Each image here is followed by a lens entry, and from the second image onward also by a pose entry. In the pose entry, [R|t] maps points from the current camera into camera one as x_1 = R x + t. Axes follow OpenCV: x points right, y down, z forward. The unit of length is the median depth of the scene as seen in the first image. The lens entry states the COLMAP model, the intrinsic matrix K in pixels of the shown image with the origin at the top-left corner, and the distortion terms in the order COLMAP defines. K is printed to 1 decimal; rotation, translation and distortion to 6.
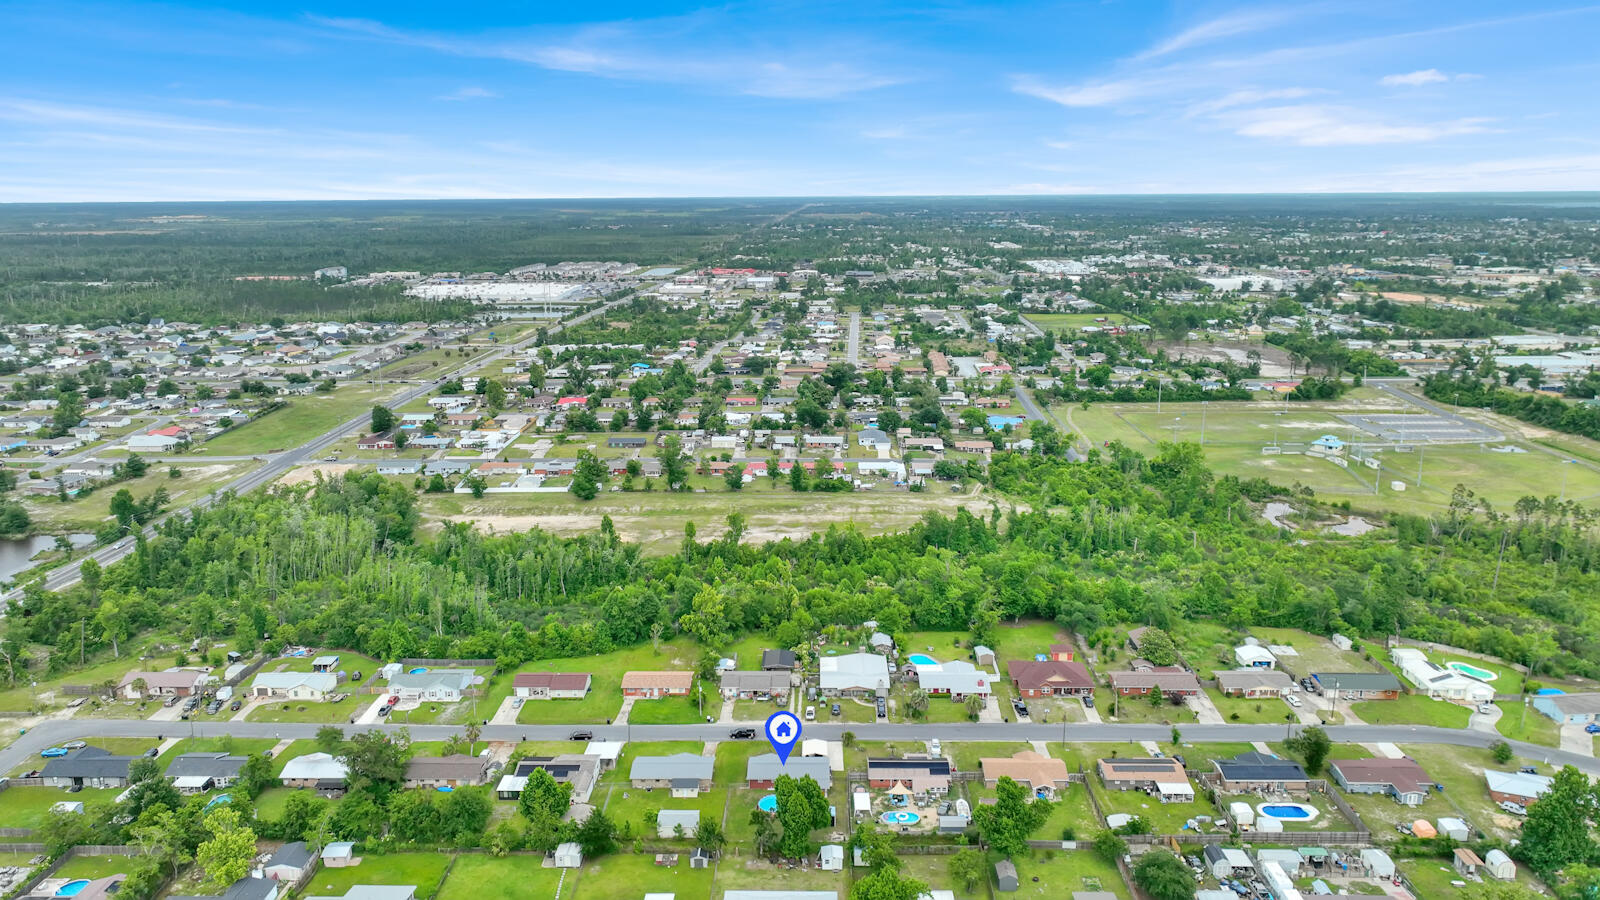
lens RADIAL K [[1116.8, 0, 800.0], [0, 1116.8, 450.0], [0, 0, 1]] dist [0.006354, -0.001040]
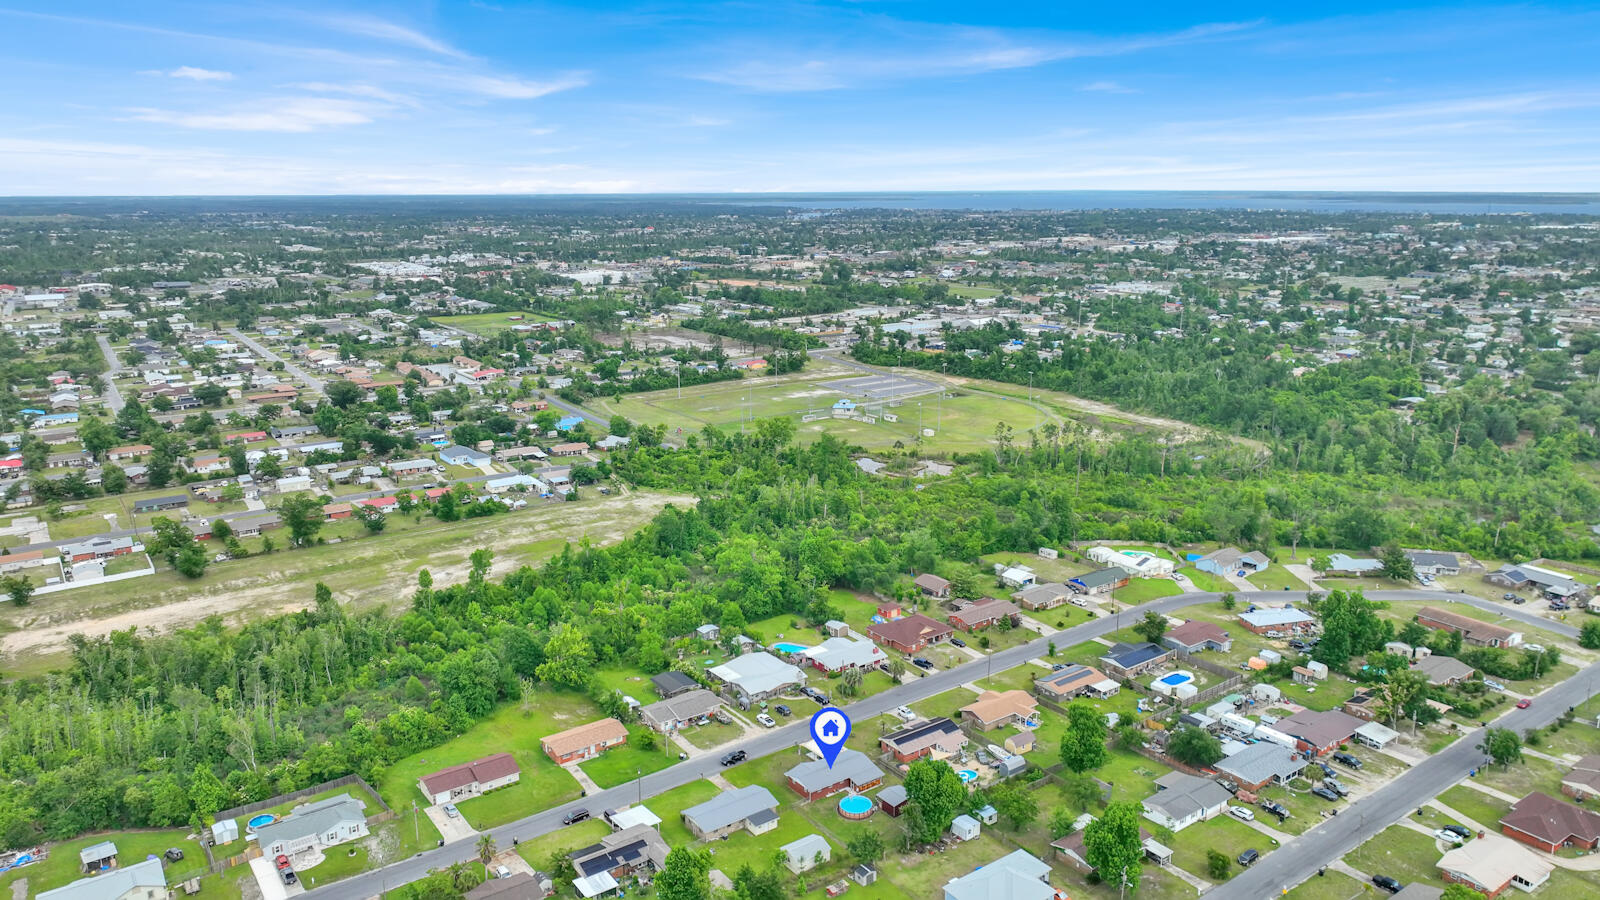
lens RADIAL K [[1131.9, 0, 800.8], [0, 1131.9, 403.3], [0, 0, 1]] dist [0.004686, 0.000373]
pose [[0.793915, -0.108700, 0.598234, -0.307105], [0.133815, 0.991003, 0.002480, -0.021057], [-0.593121, 0.078084, 0.801318, 0.100587]]
